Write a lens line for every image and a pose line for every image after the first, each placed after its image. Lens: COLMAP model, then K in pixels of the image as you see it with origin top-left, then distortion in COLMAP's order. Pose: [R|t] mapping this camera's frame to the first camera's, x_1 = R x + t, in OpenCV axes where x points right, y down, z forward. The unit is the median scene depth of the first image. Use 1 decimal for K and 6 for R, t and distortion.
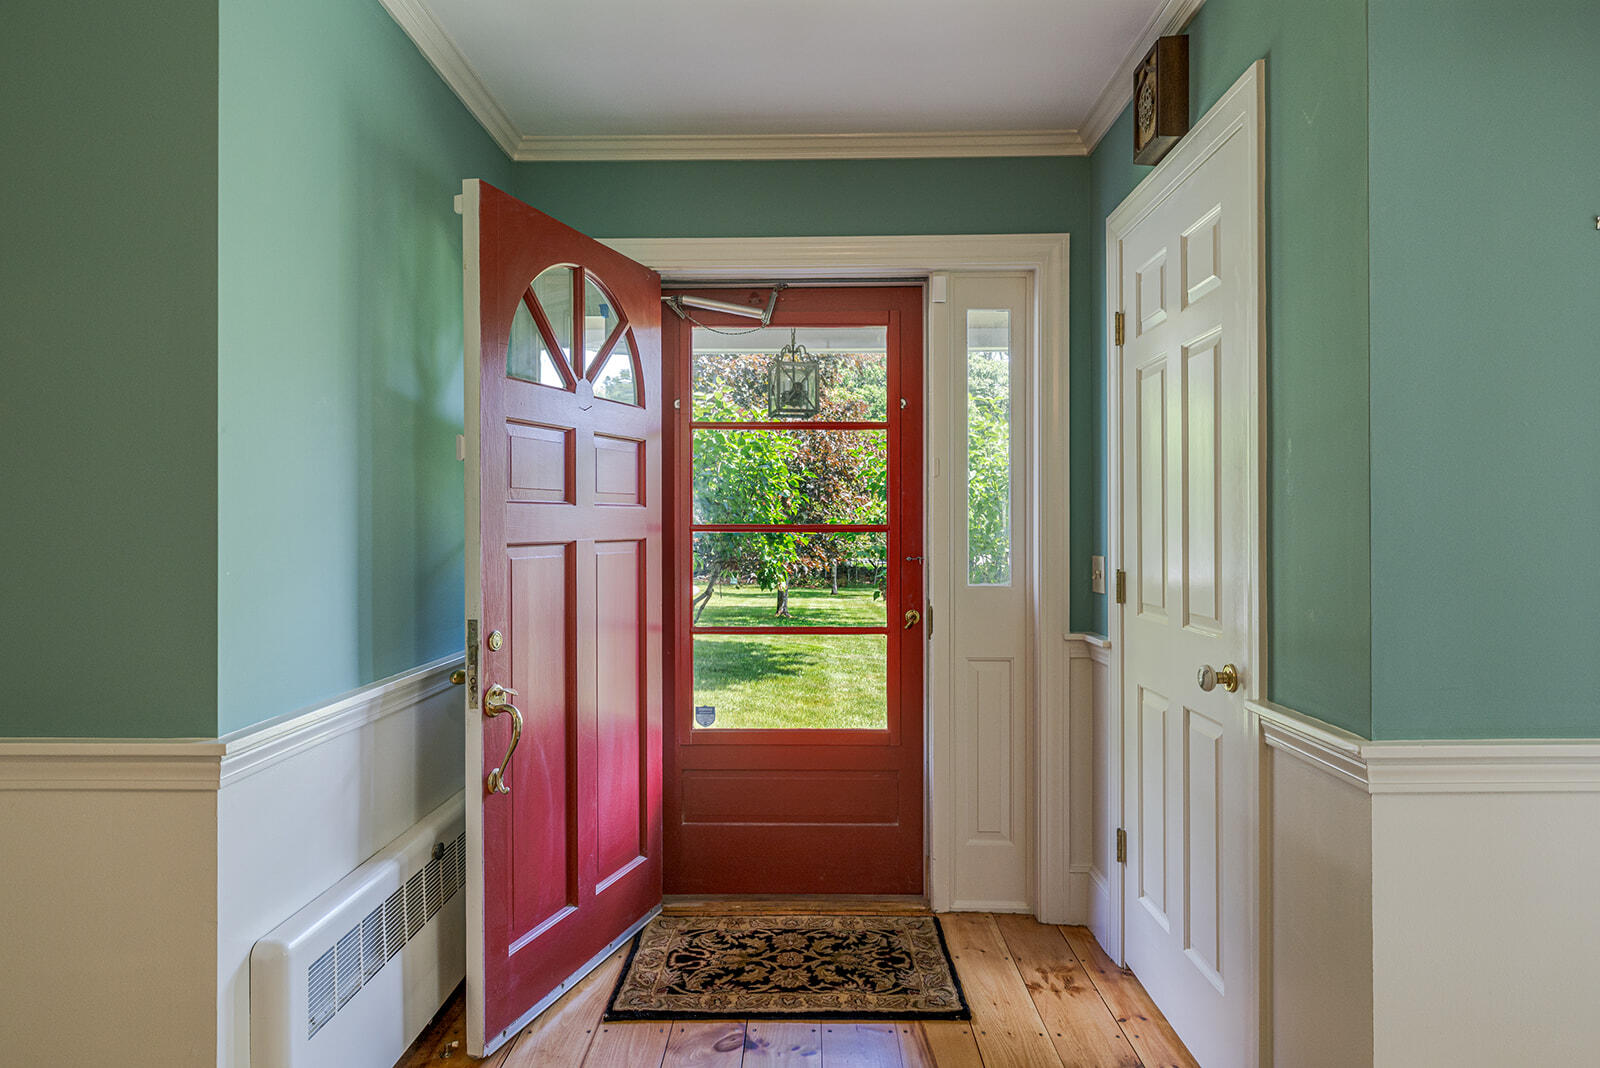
lens RADIAL K [[956.3, 0, 797.0], [0, 956.3, 526.5], [0, 0, 1]] dist [0.000892, -0.000293]
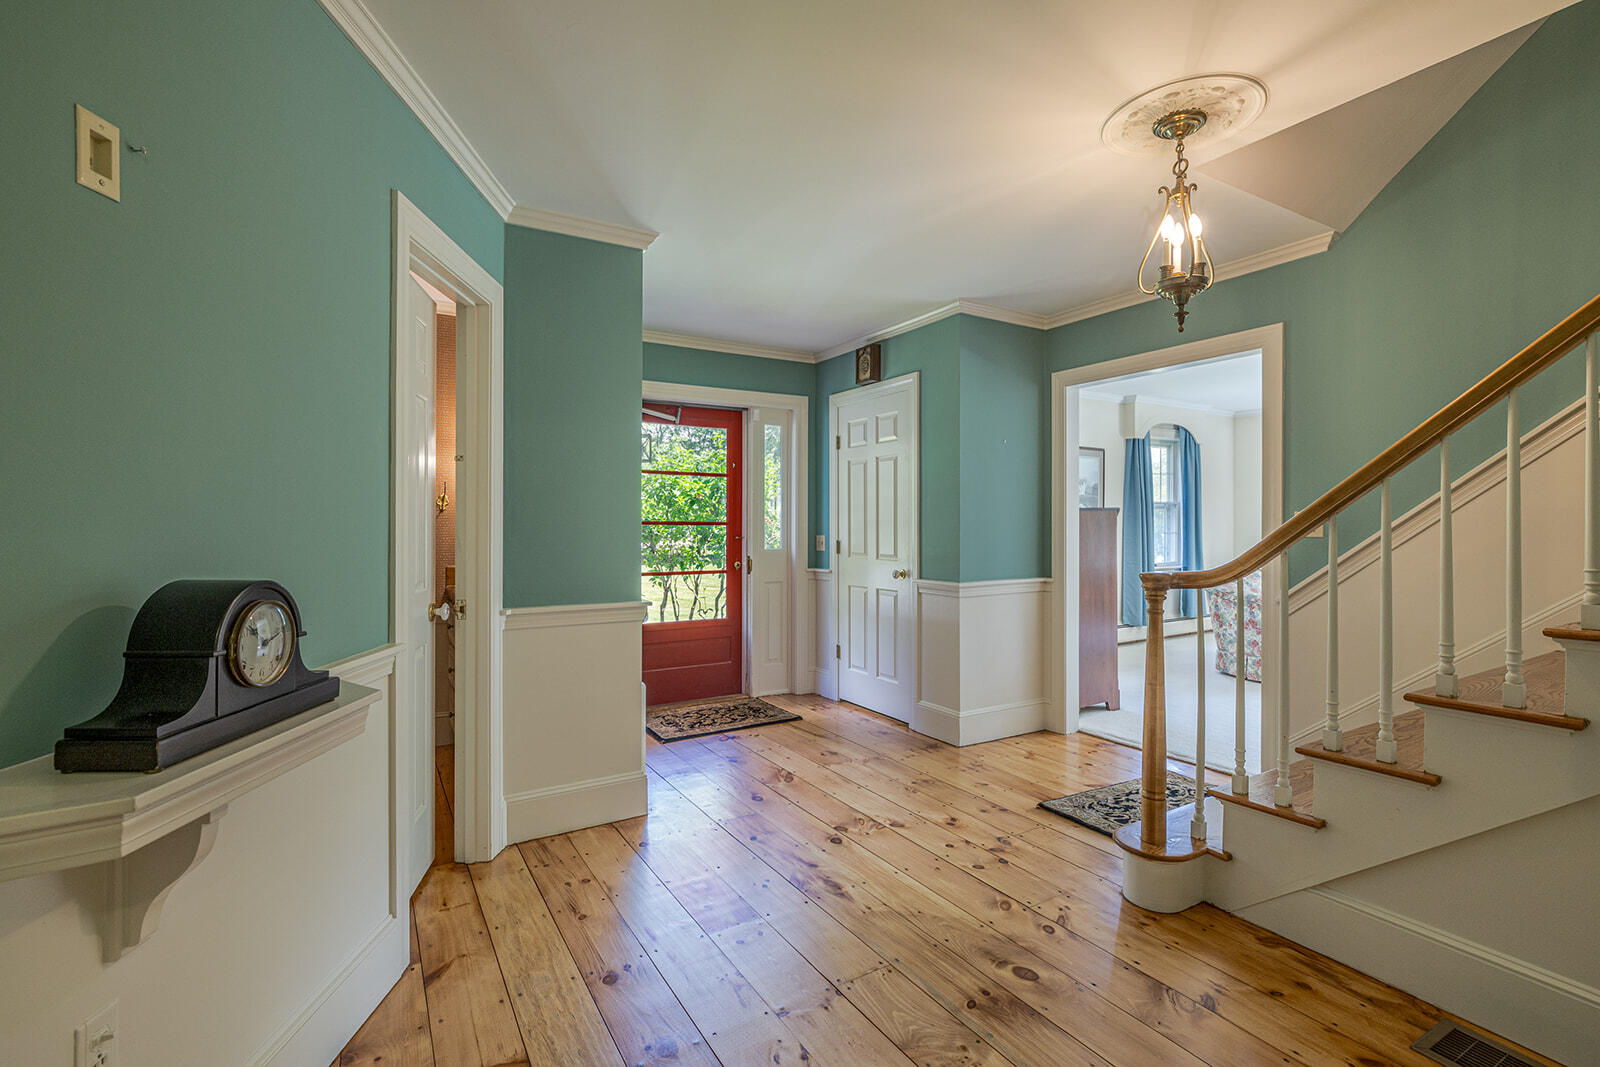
lens RADIAL K [[733.2, 0, 799.0], [0, 733.2, 533.5], [0, 0, 1]] dist [0.000708, 0.000028]
pose [[0.846434, -0.002803, 0.532487, -0.755075], [-0.001689, 0.999967, 0.007949, 0.012244], [-0.532492, -0.007627, 0.846401, -0.548995]]
